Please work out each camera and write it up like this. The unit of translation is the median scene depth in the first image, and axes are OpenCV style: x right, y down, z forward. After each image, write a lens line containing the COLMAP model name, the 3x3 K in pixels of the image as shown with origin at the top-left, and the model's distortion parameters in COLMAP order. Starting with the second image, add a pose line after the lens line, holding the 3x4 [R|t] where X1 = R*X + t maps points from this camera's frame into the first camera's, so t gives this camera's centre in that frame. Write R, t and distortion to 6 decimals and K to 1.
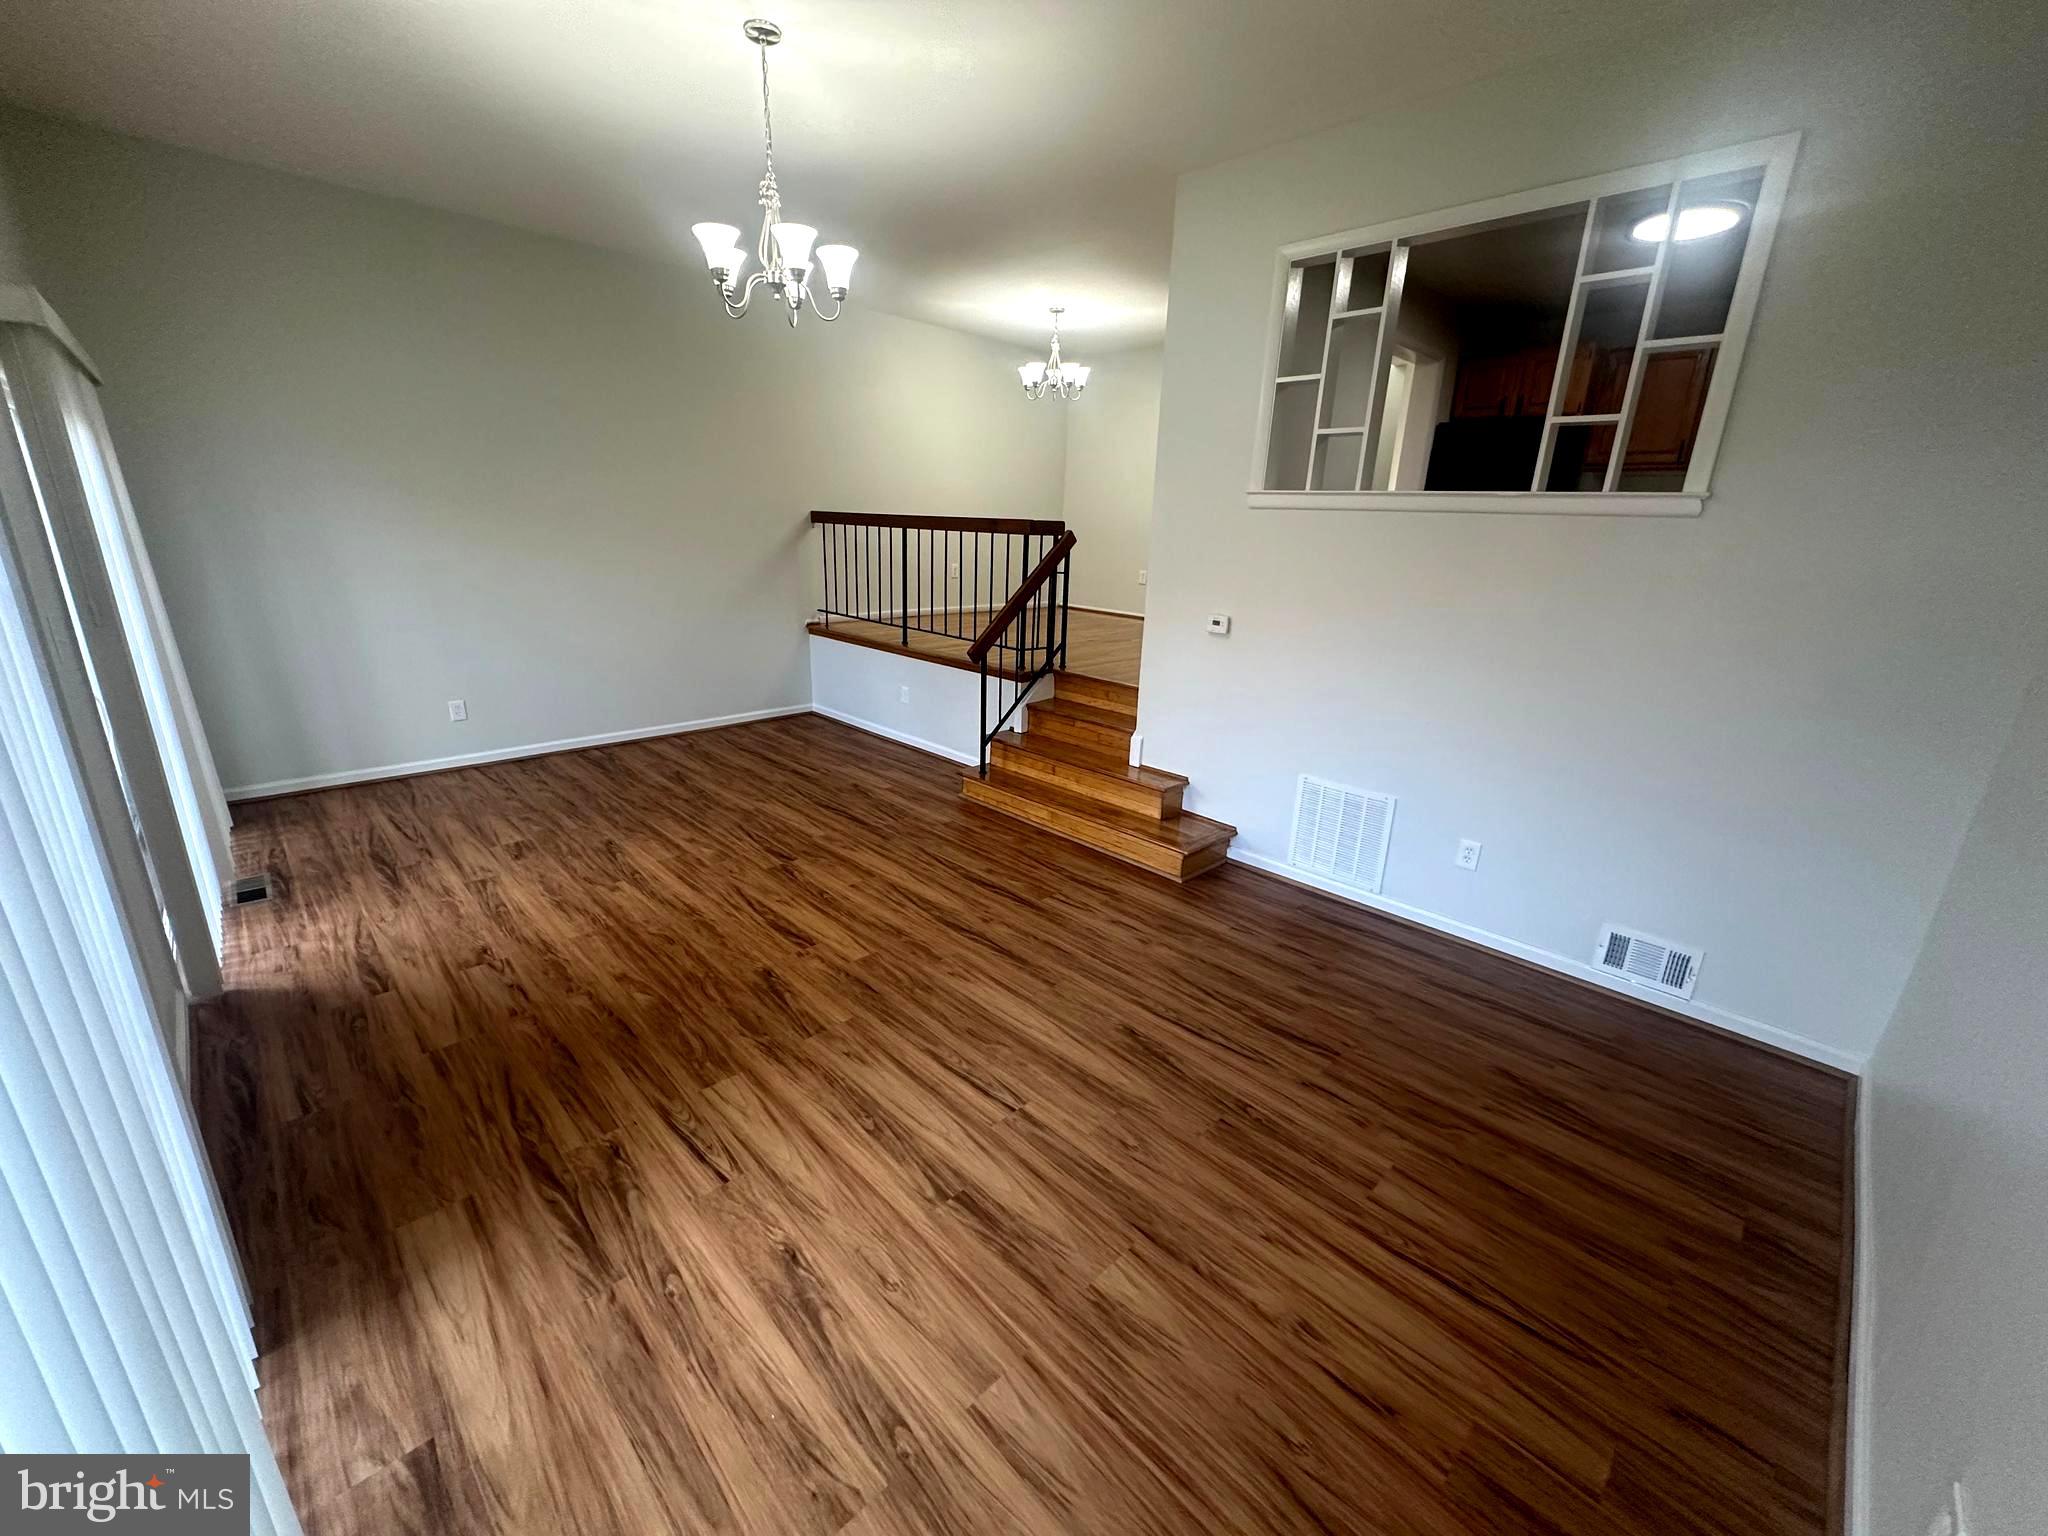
lens RADIAL K [[816.0, 0, 1024.8], [0, 816.0, 757.6], [0, 0, 1]] dist [-0.001668, 0.000448]
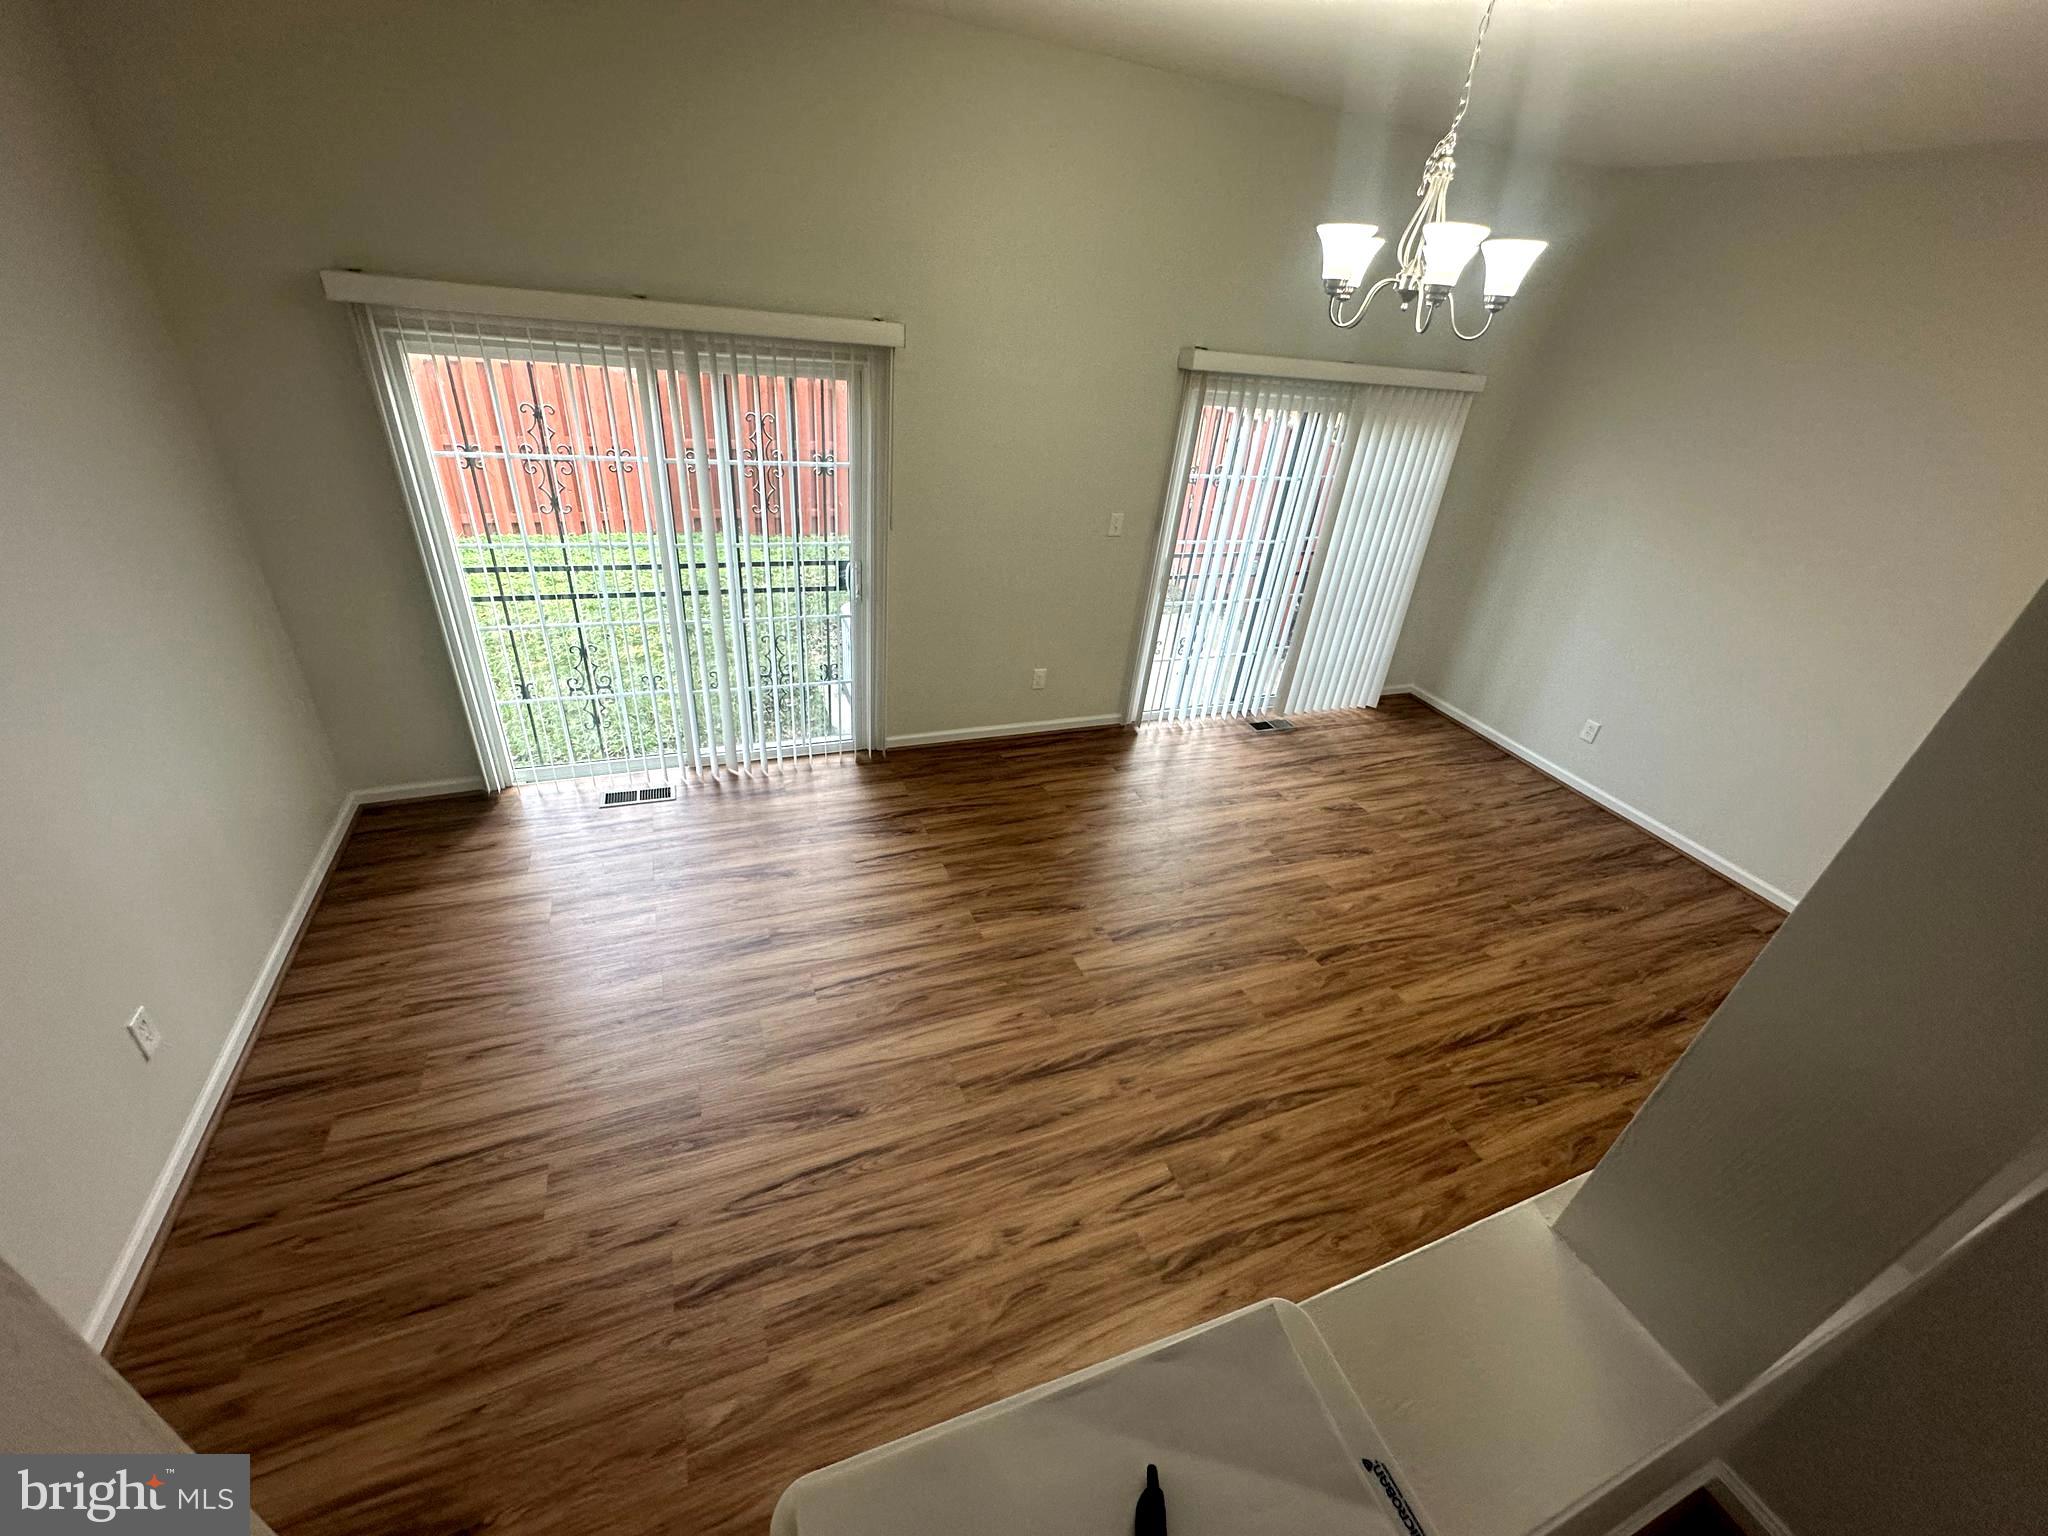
lens RADIAL K [[816.0, 0, 1015.5], [0, 816.0, 768.4], [0, 0, 1]] dist [-0.001668, 0.000448]
pose [[-0.376385, 0.410319, -0.830646, 0.471534], [-0.366414, 0.757549, 0.540242, -0.379978], [0.850926, 0.507699, -0.134784, 0.756211]]
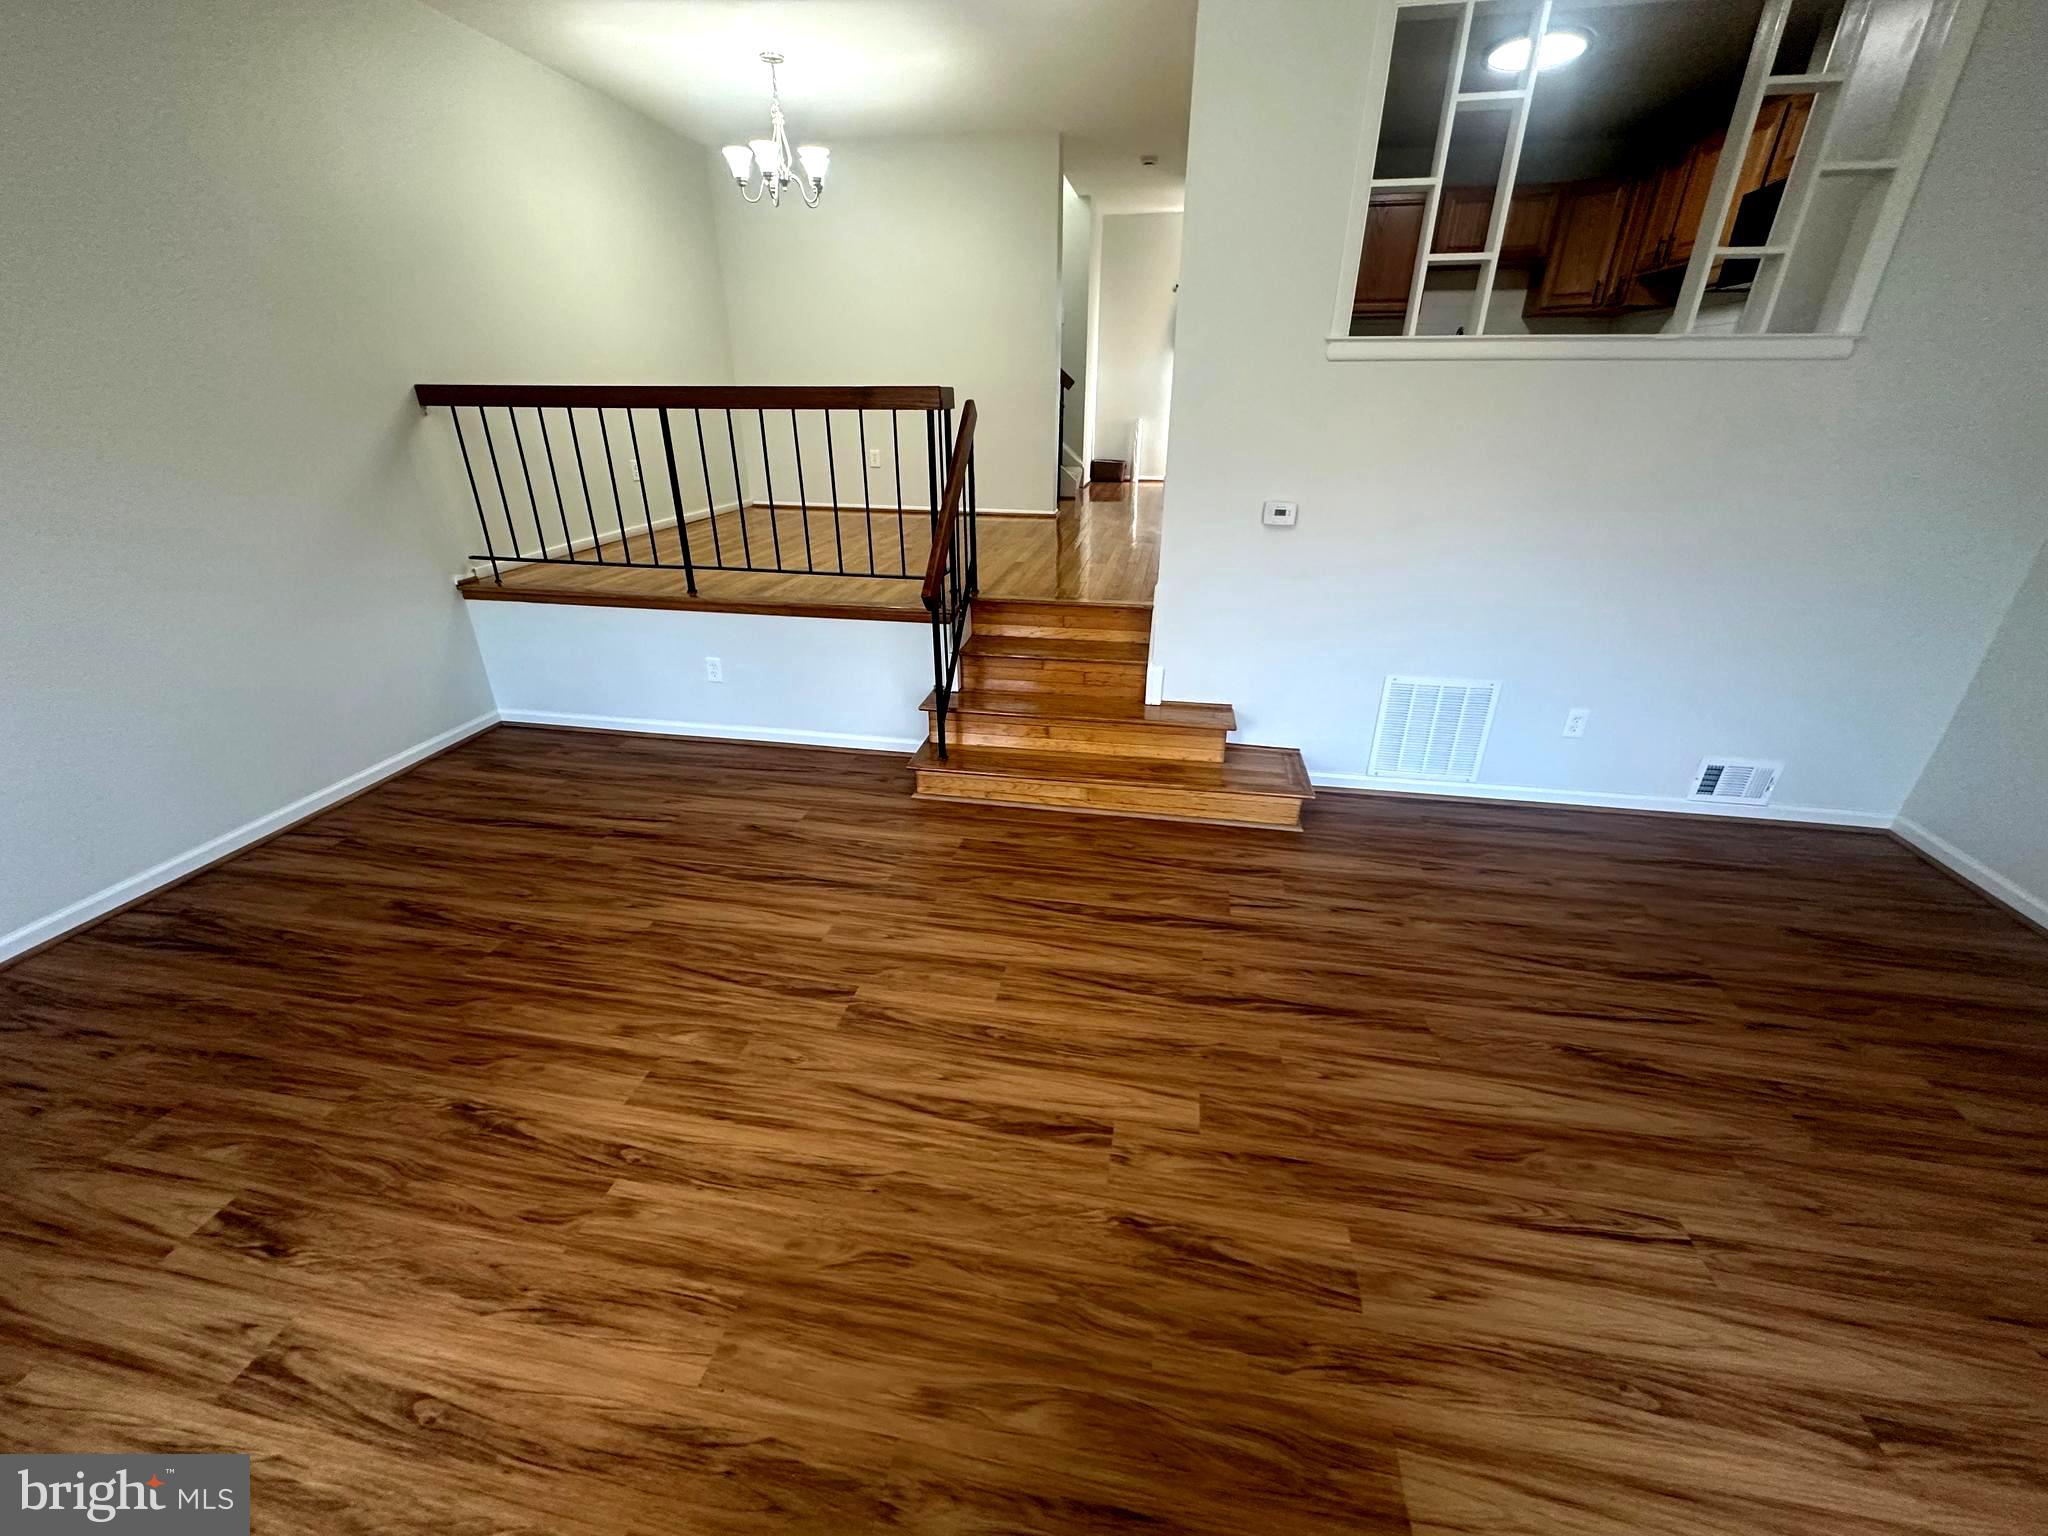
lens RADIAL K [[816.0, 0, 1018.3], [0, 816.0, 759.2], [0, 0, 1]] dist [-0.001668, 0.000448]
pose [[0.820503, -0.264978, 0.506518, -0.452122], [0.185992, 0.961611, 0.201768, -0.142066], [-0.540538, -0.071343, 0.838289, 0.448254]]
